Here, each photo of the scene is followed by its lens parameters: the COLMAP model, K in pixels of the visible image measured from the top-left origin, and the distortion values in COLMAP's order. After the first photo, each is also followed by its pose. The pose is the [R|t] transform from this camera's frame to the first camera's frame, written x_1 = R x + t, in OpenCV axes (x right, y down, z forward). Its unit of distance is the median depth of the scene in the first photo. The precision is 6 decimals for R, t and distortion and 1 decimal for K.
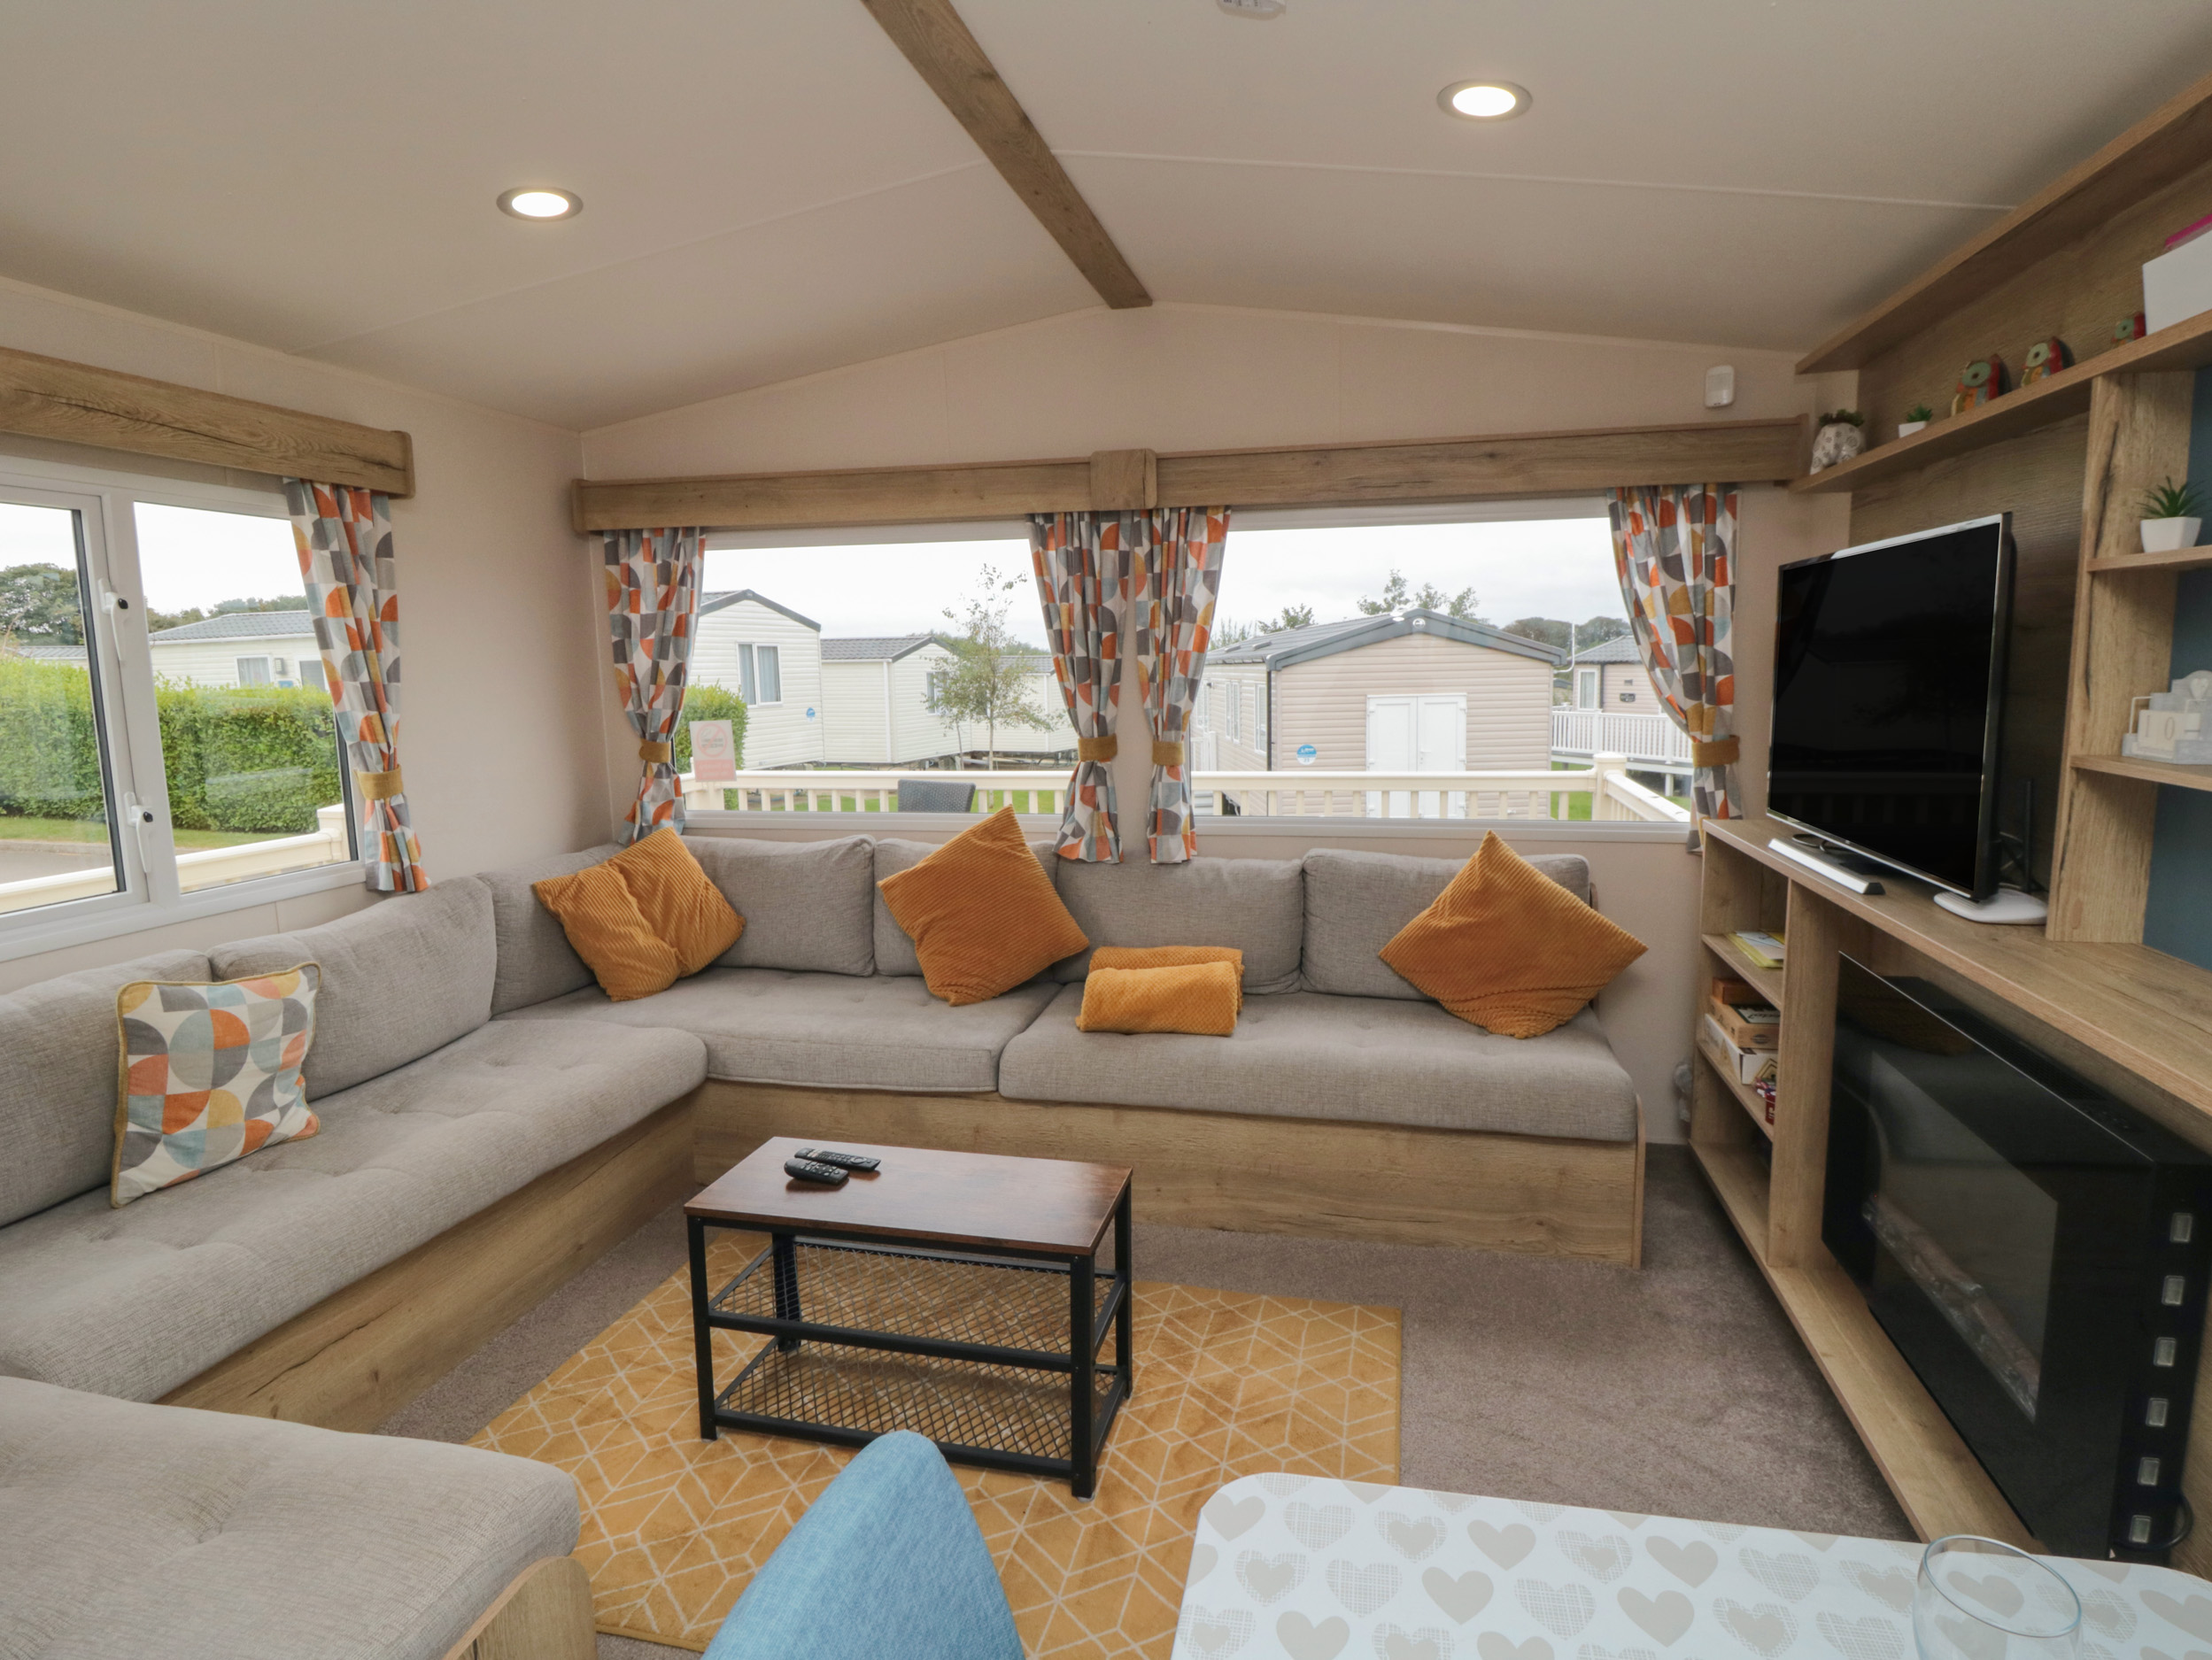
lens RADIAL K [[1225.4, 0, 1106.0], [0, 1225.4, 830.0], [0, 0, 1]] dist [-0.000698, -0.025196]
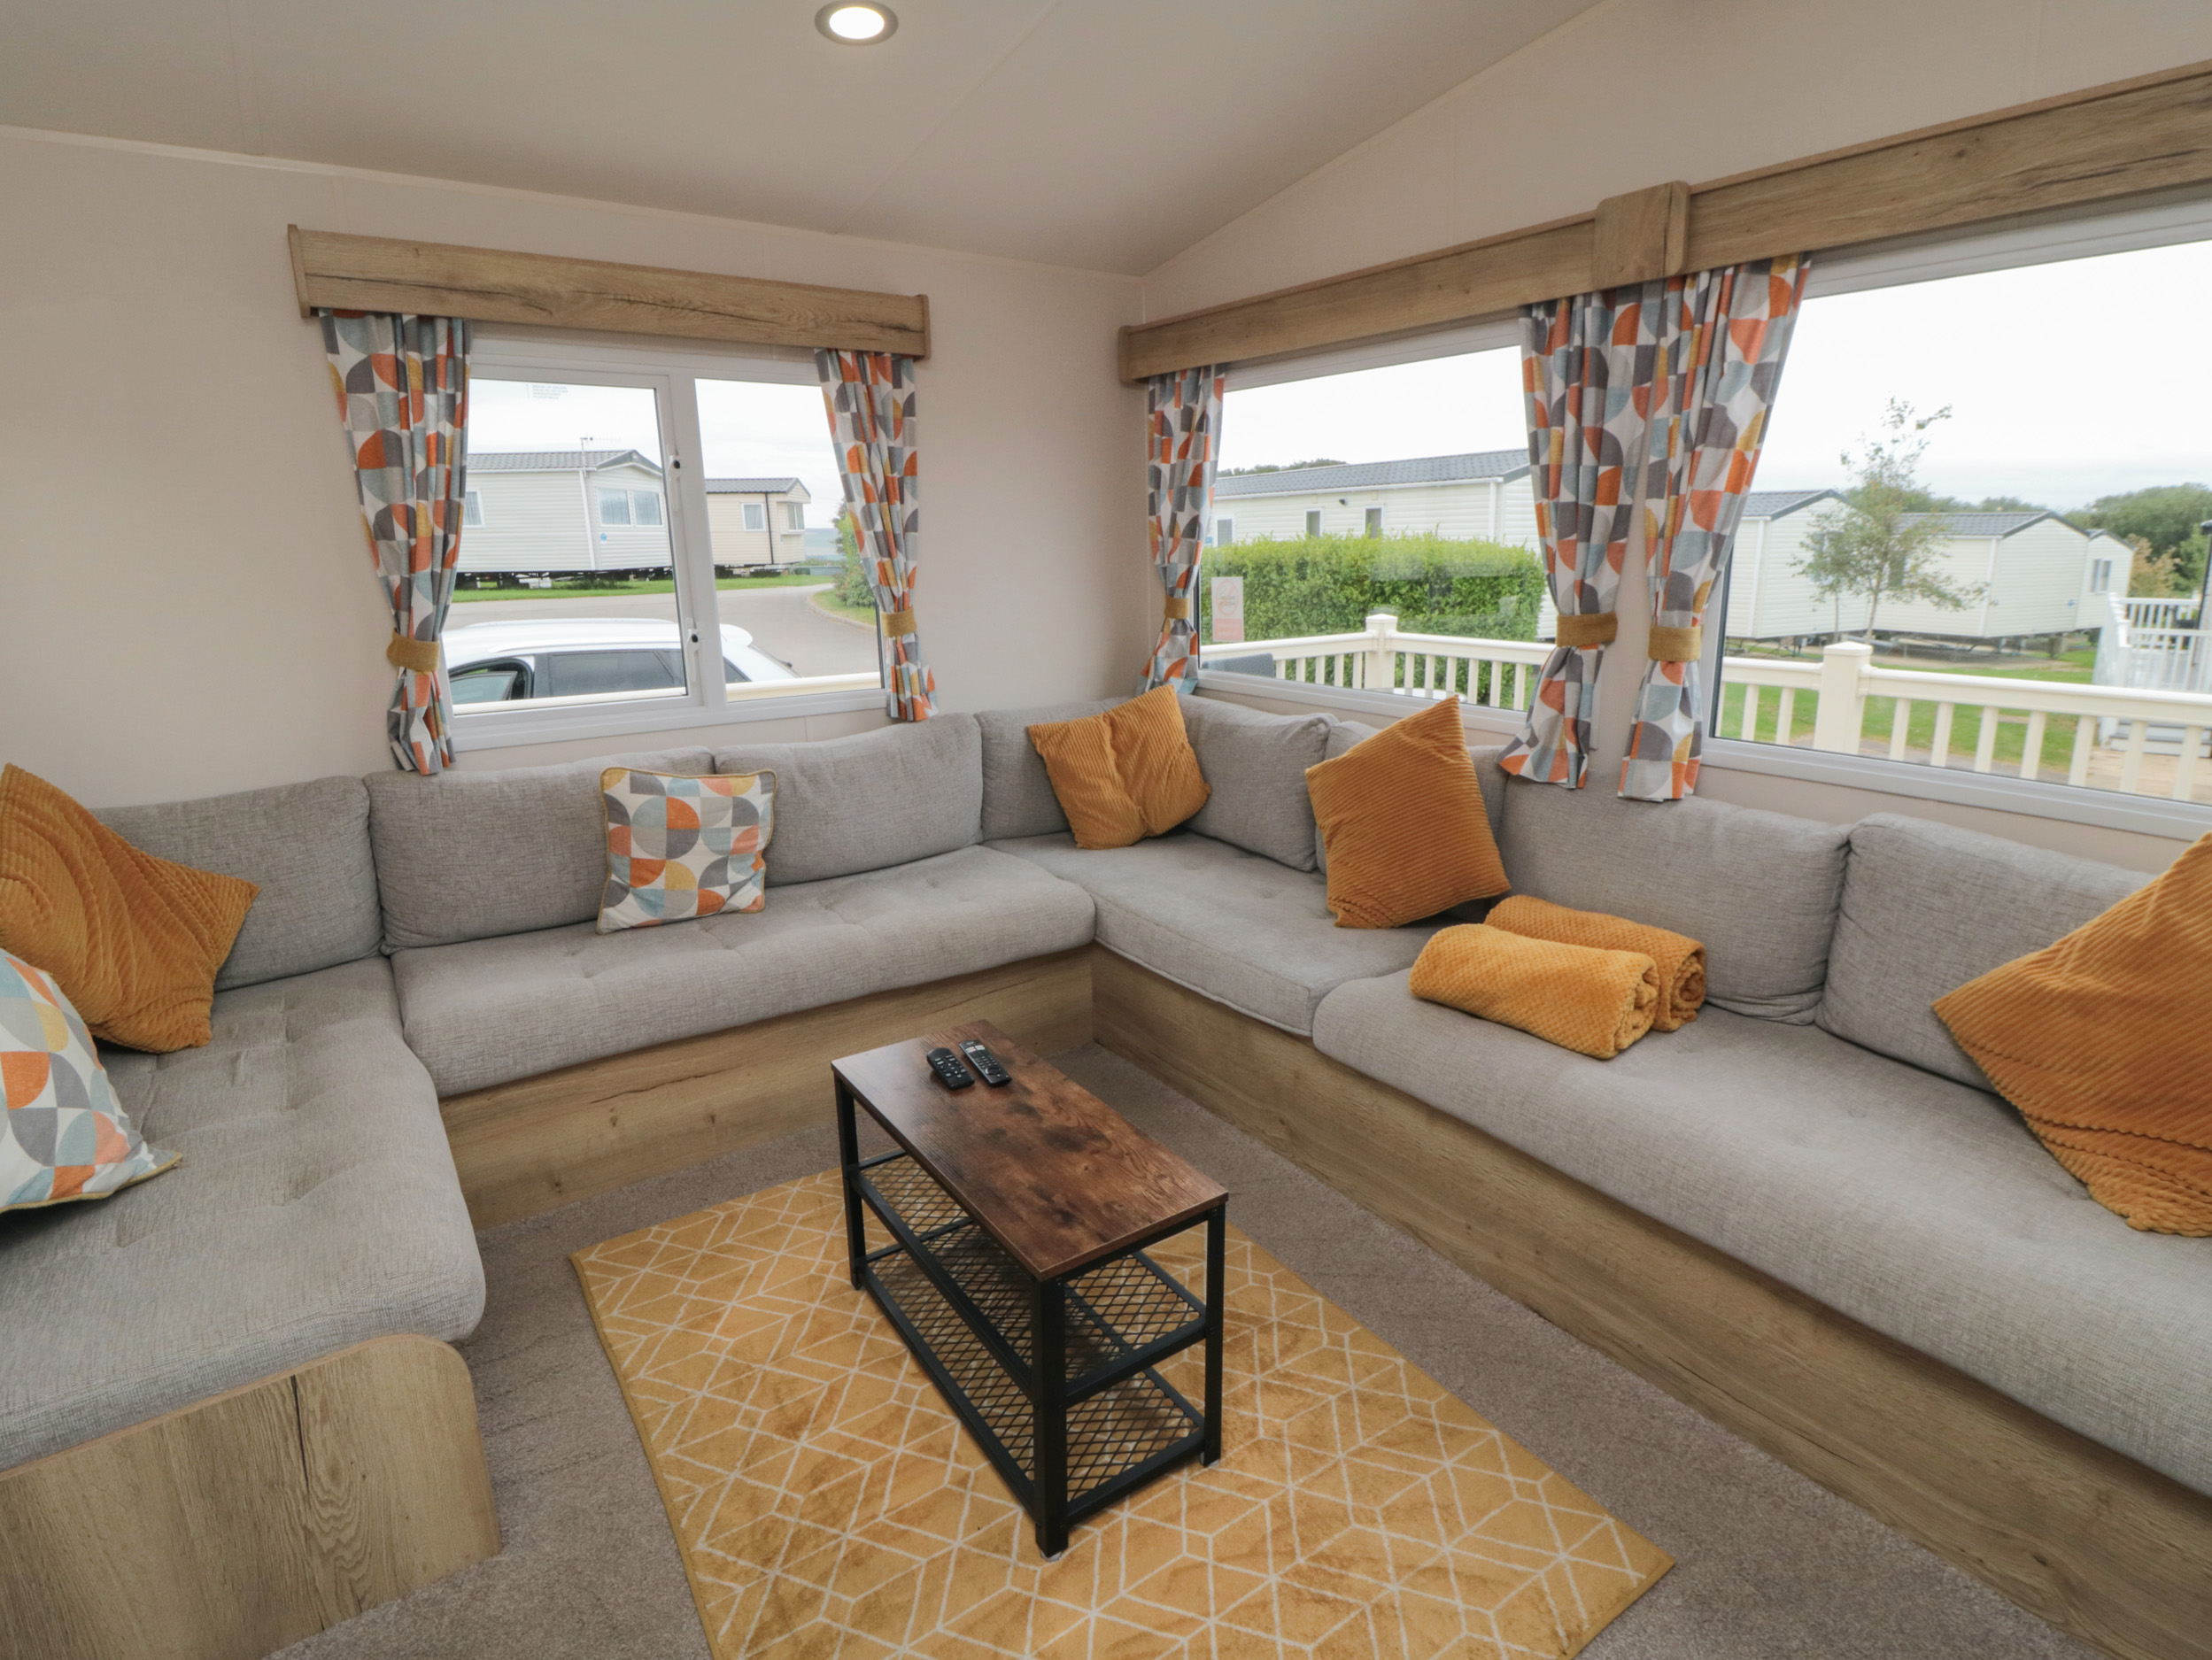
lens RADIAL K [[1163.1, 0, 1111.2], [0, 1163.1, 823.0], [0, 0, 1]] dist [-0.002677, -0.013533]
pose [[0.731773, 0.168730, -0.660332, 0.280684], [-0.090641, 0.984357, 0.151079, -0.034051], [0.675494, -0.050702, 0.735620, 0.307783]]
